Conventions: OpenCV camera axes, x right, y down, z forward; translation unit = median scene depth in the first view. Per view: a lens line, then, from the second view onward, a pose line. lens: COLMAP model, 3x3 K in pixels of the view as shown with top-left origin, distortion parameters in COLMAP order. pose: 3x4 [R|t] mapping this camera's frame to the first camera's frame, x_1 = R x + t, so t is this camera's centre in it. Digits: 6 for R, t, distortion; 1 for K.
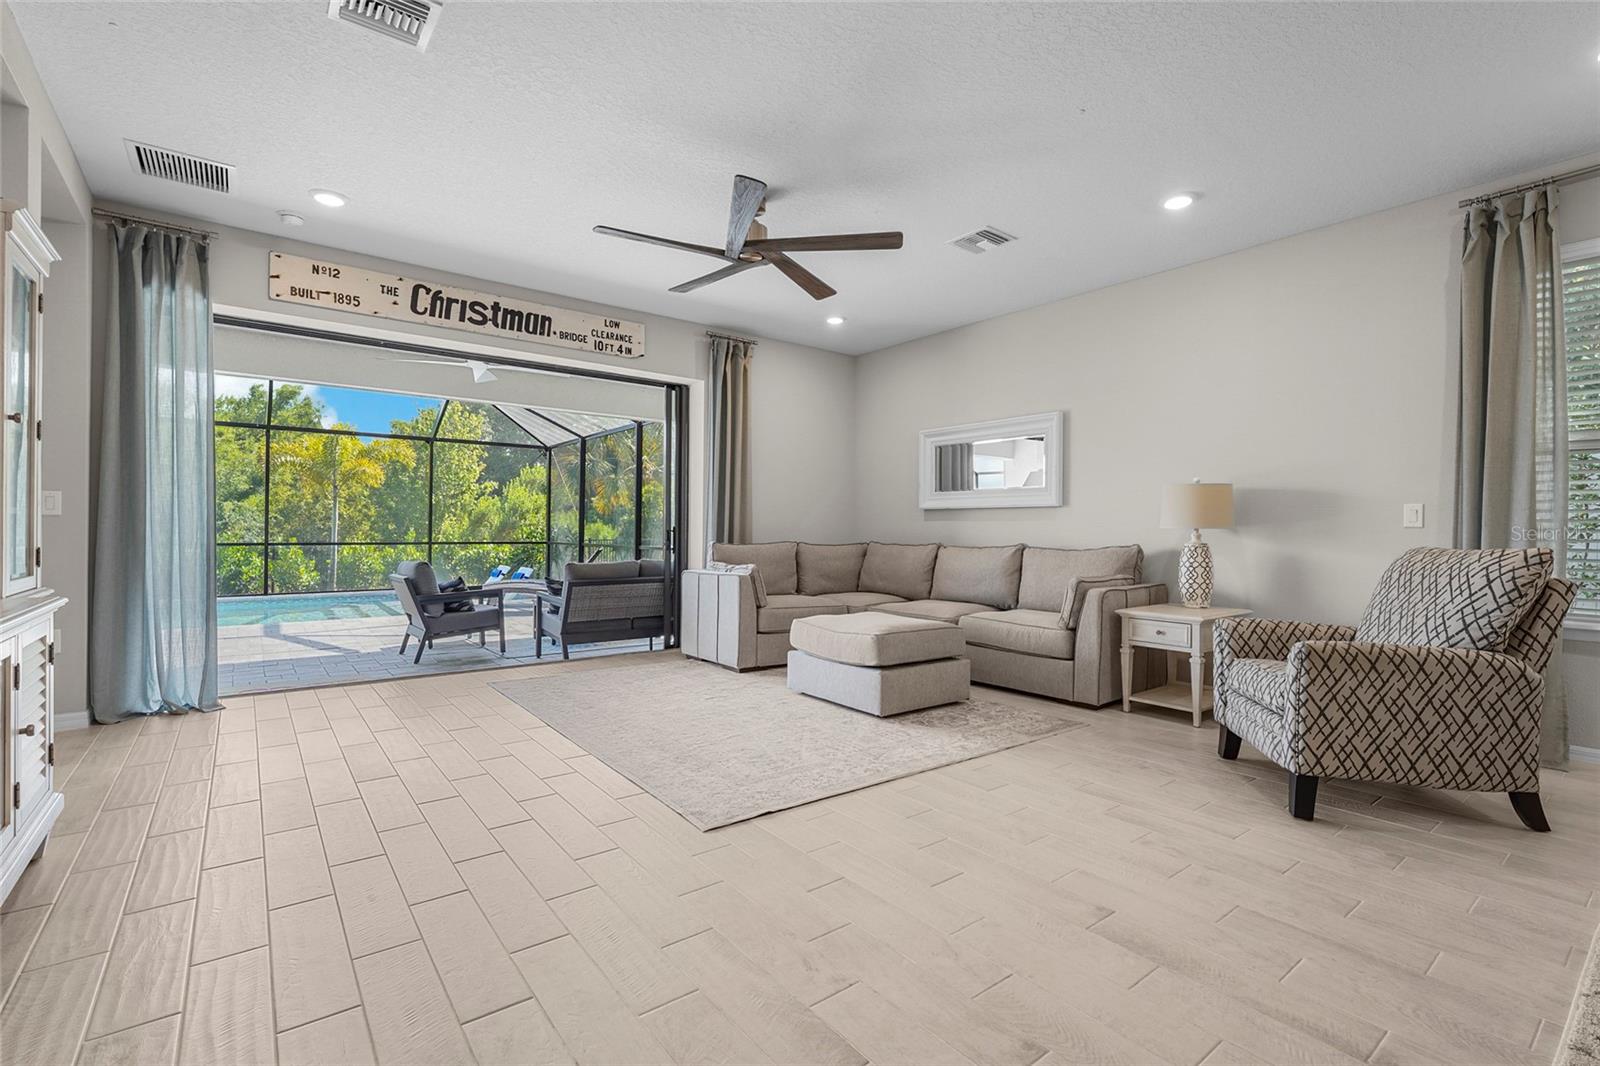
lens RADIAL K [[733.6, 0, 795.5], [0, 733.6, 534.6], [0, 0, 1]] dist [-0.002822, 0.000703]
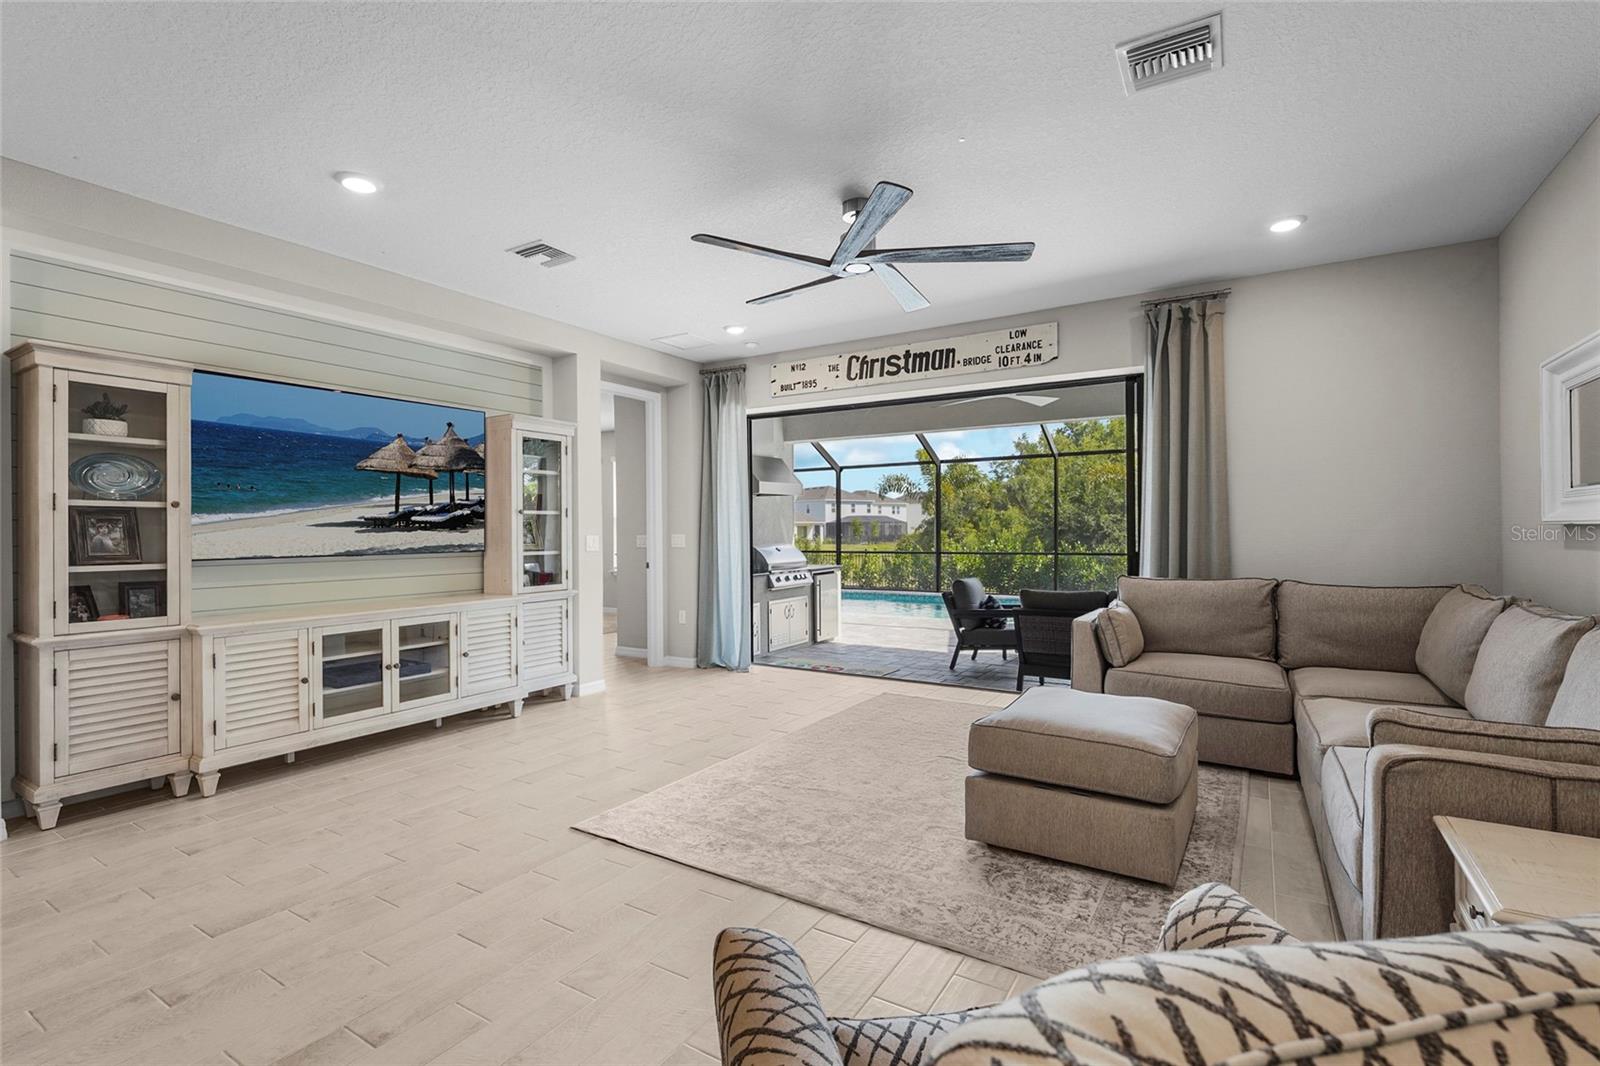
lens RADIAL K [[733.6, 0, 797.2], [0, 733.6, 526.9], [0, 0, 1]] dist [-0.002822, 0.000703]
pose [[0.341529, -0.016989, -0.939718, 0.574462], [0.004451, 0.999855, -0.016458, -0.033939], [0.939861, 0.001439, 0.341555, 0.470564]]
